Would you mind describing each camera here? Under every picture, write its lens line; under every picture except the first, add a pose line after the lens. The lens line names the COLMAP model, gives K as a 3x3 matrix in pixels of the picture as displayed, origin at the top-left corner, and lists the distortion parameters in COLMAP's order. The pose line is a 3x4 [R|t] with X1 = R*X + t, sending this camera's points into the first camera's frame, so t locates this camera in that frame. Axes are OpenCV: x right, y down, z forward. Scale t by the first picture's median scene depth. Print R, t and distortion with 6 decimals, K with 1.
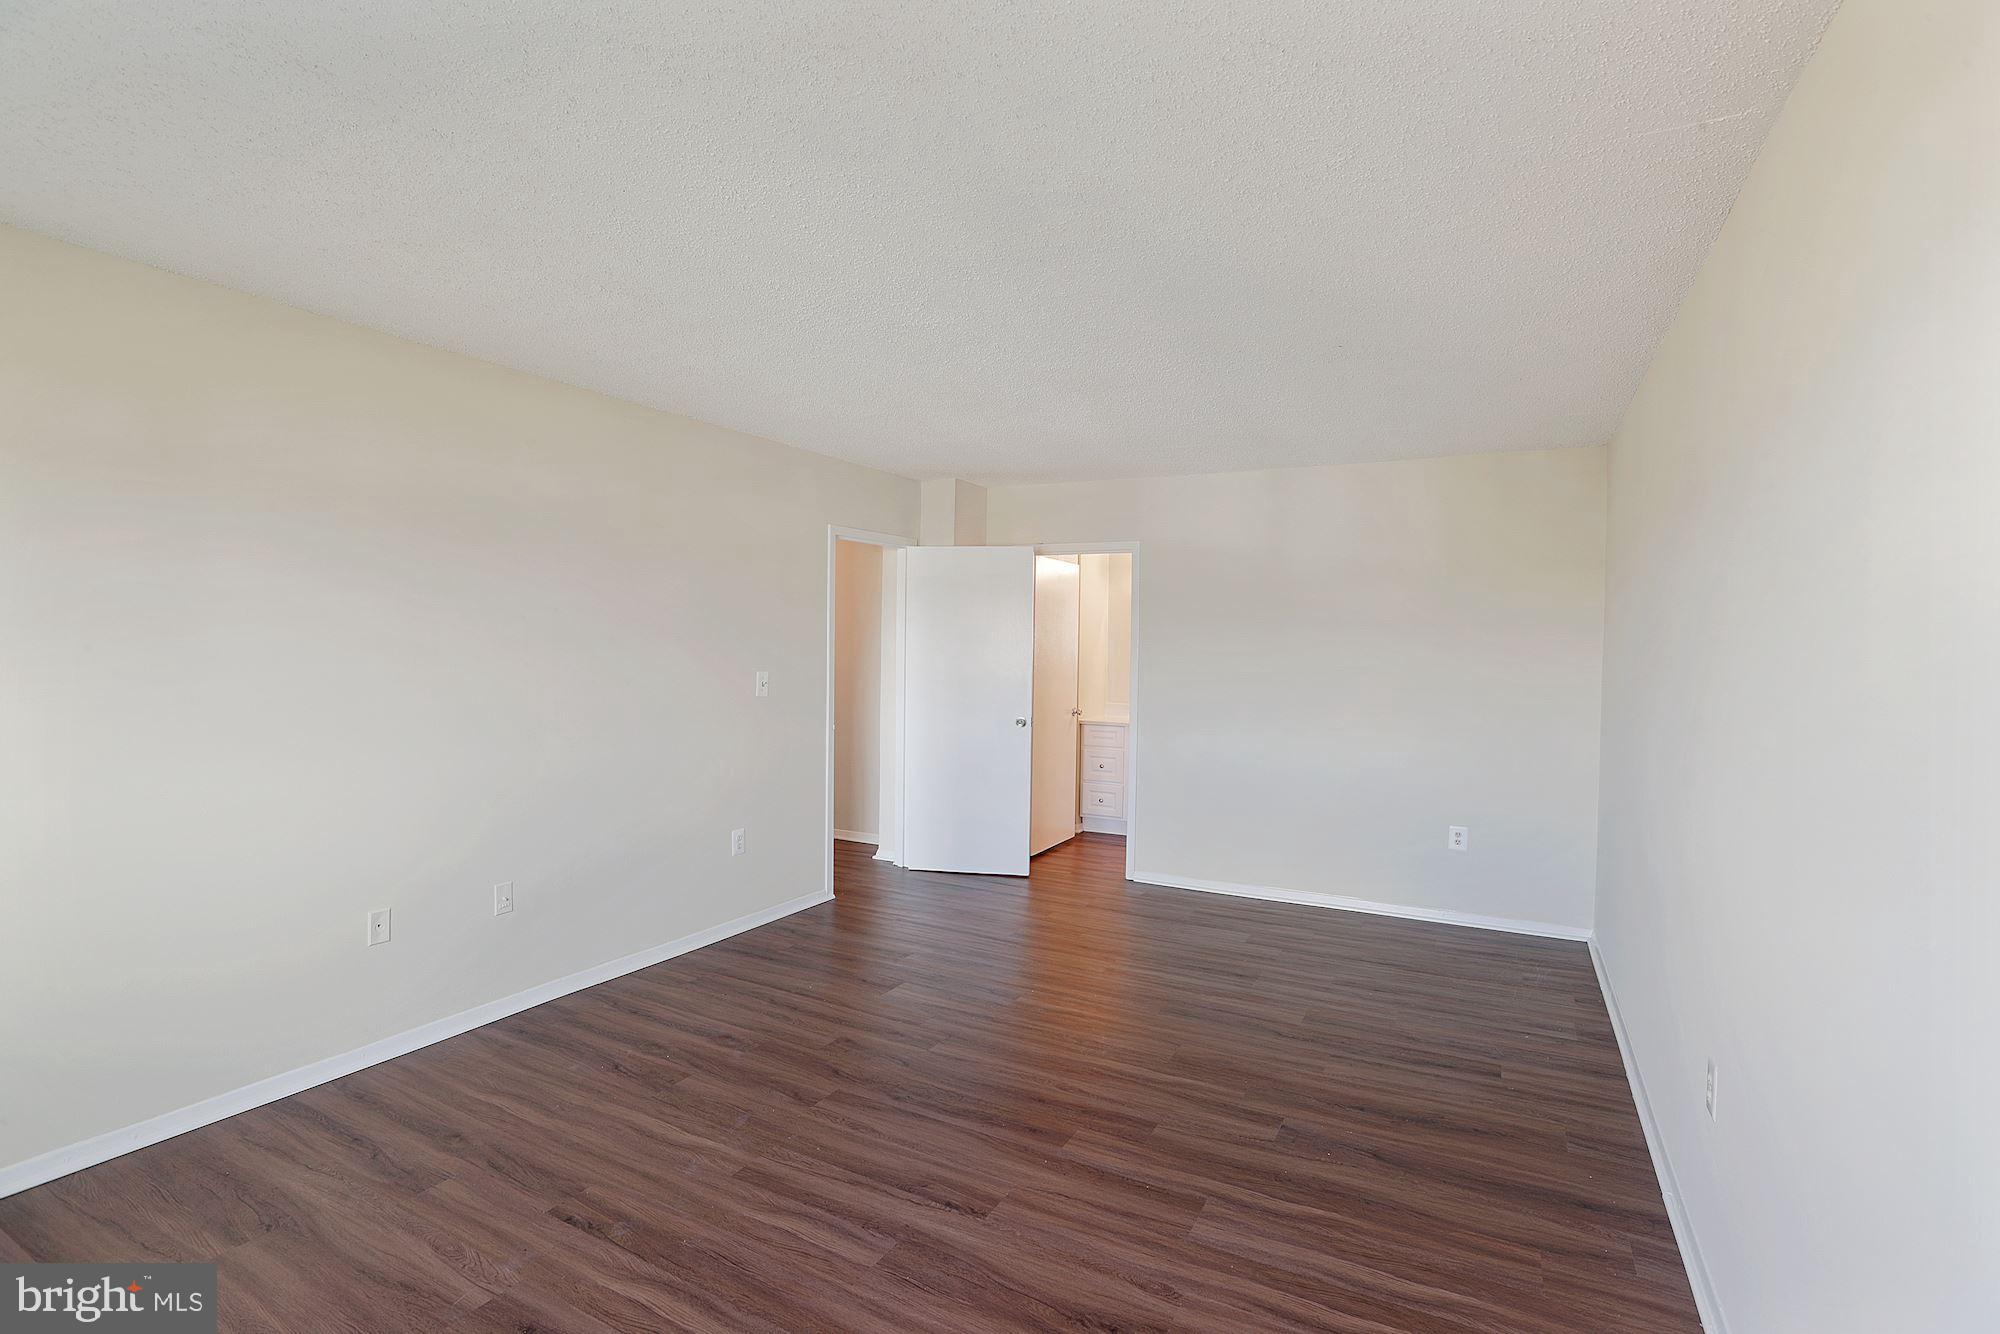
lens RADIAL K [[918.9, 0, 998.9], [0, 918.9, 669.9], [0, 0, 1]] dist [-0.036322, 0.008611]
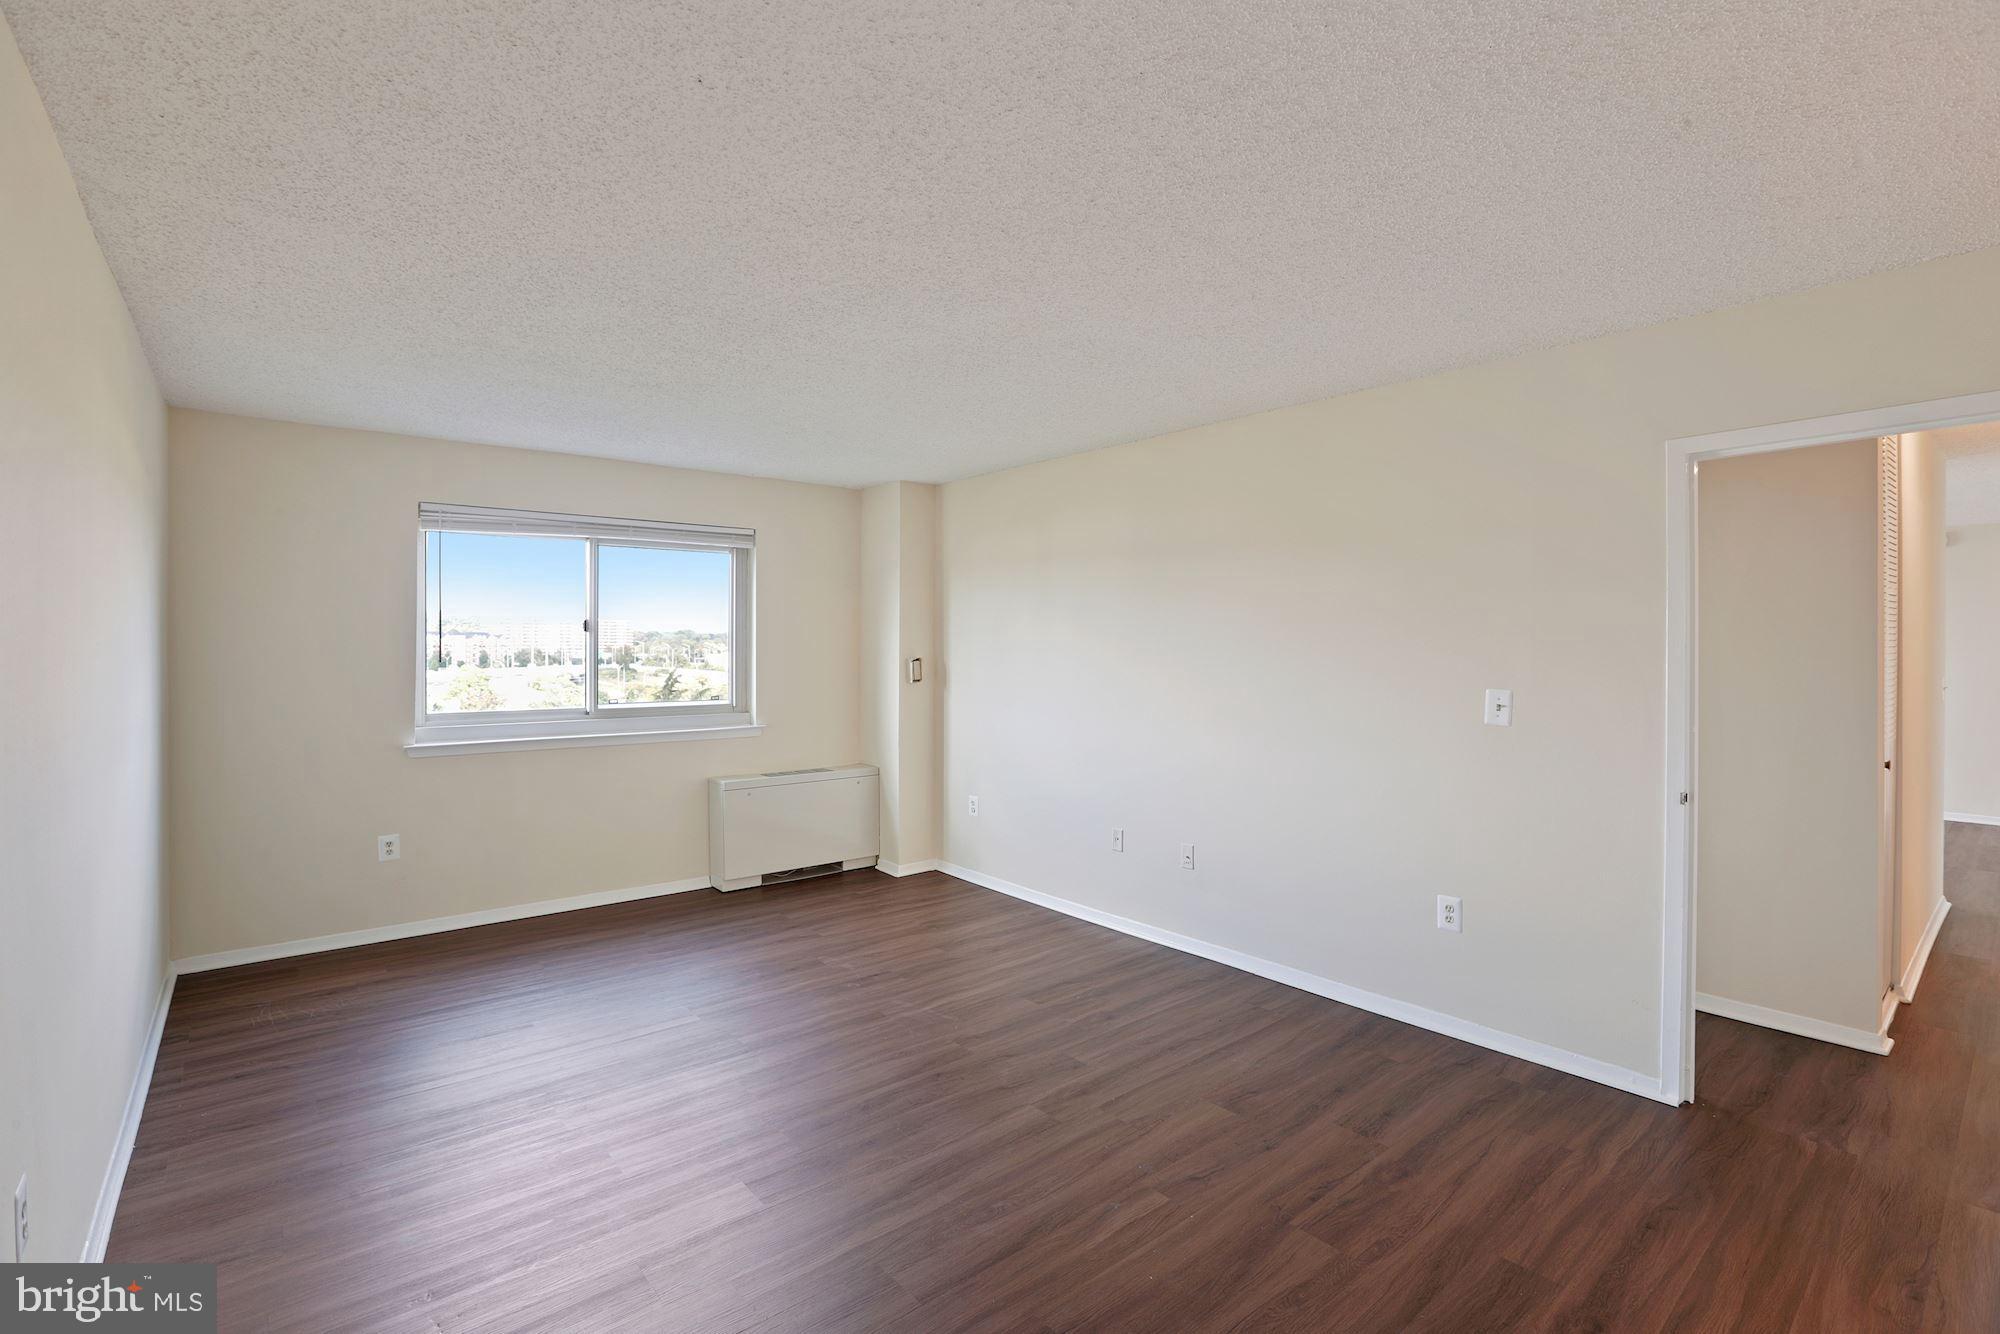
lens RADIAL K [[918.9, 0, 1005.3], [0, 918.9, 646.6], [0, 0, 1]] dist [-0.036322, 0.008611]
pose [[-0.389778, -0.021079, -0.920668, 0.994163], [-0.017466, 0.999727, -0.015494, -0.023112], [0.920743, 0.010041, -0.390040, 1.720918]]
